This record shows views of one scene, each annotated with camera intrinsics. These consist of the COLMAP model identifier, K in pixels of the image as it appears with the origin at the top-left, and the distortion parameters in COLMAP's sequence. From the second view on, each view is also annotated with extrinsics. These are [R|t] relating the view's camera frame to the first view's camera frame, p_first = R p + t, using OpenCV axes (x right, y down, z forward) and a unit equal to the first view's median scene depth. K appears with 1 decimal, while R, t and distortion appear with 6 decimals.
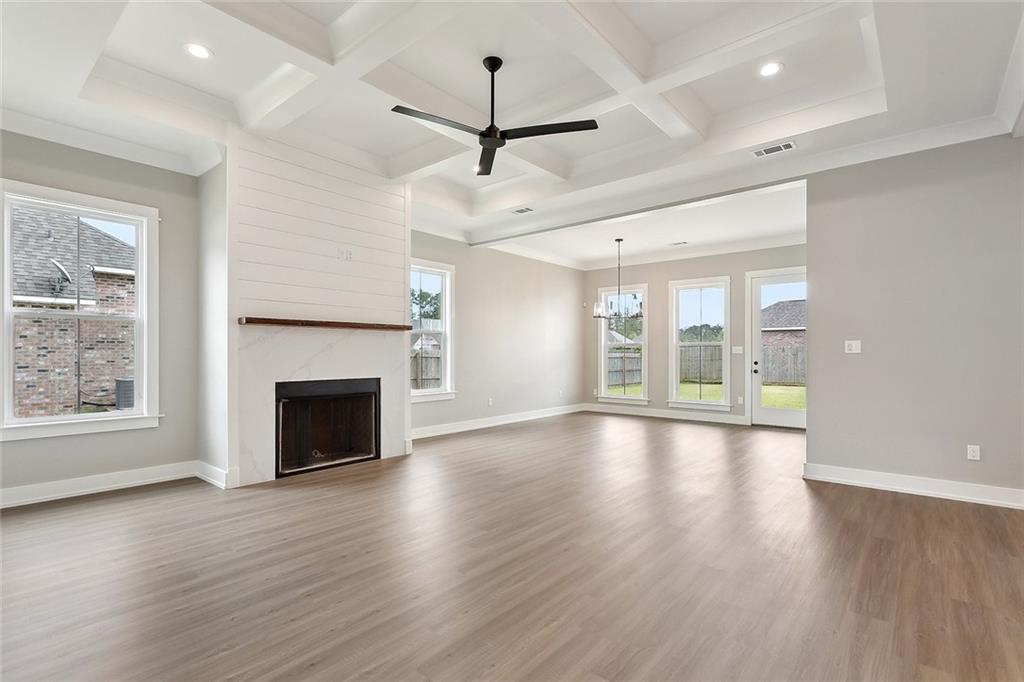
lens RADIAL K [[487.1, 0, 511.1], [0, 487.1, 347.6], [0, 0, 1]] dist [0.001190, 0.000493]
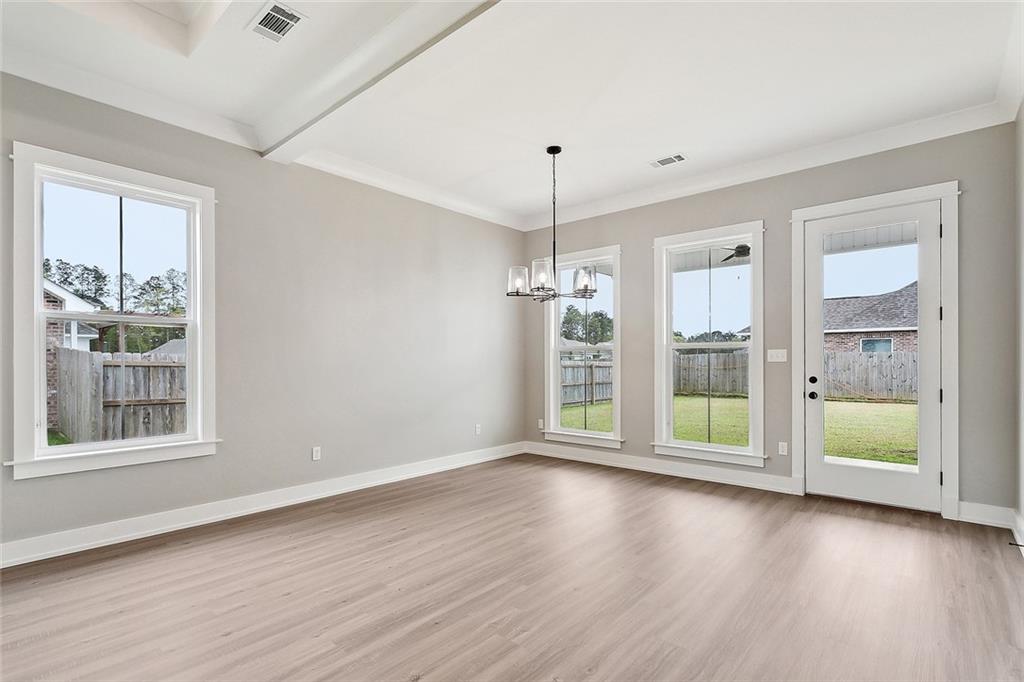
lens RADIAL K [[491.0, 0, 509.1], [0, 491.0, 357.2], [0, 0, 1]] dist [0.000386, 0.000066]
pose [[0.999775, -0.003922, -0.020856, 0.173415], [0.003989, 0.999987, 0.003205, 0.003749], [0.020843, -0.003287, 0.999777, 0.438473]]
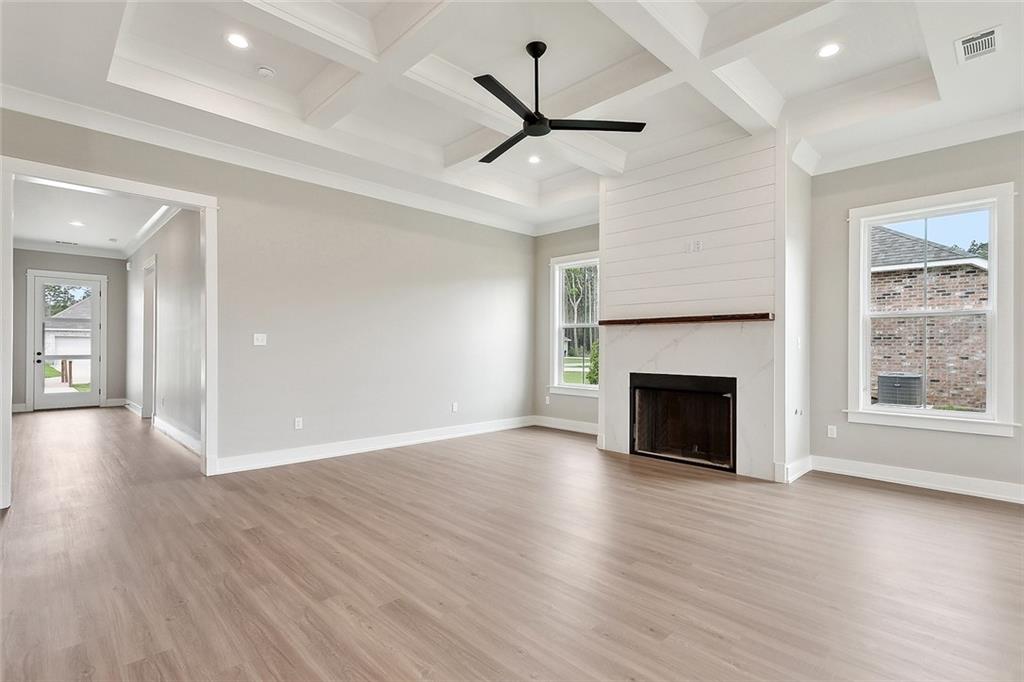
lens RADIAL K [[487.1, 0, 511.1], [0, 487.1, 347.6], [0, 0, 1]] dist [0.001190, 0.000493]
pose [[-0.094961, 0.001047, -0.995480, 0.399632], [0.006791, 0.999977, 0.000404, 0.003839], [0.995458, -0.006722, -0.094966, 0.450161]]
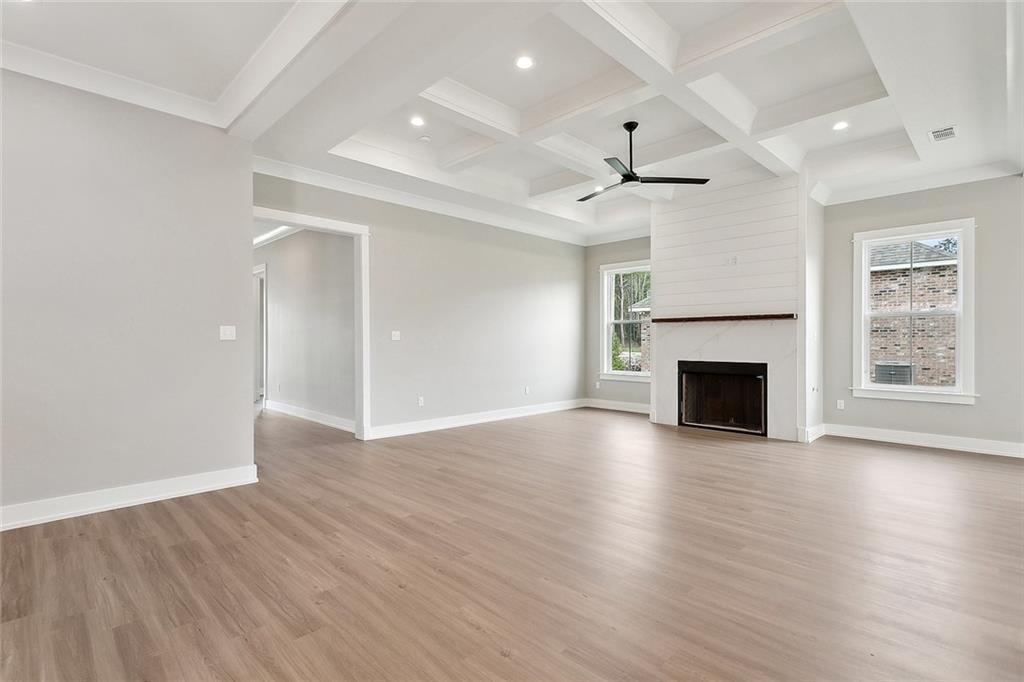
lens RADIAL K [[492.6, 0, 508.4], [0, 492.6, 343.6], [0, 0, 1]] dist [-0.000605, -0.000060]
pose [[-0.090012, 0.006844, -0.995917, 0.580363], [0.011504, 0.999917, 0.005832, 0.002528], [0.995874, -0.010932, -0.090083, 0.338531]]
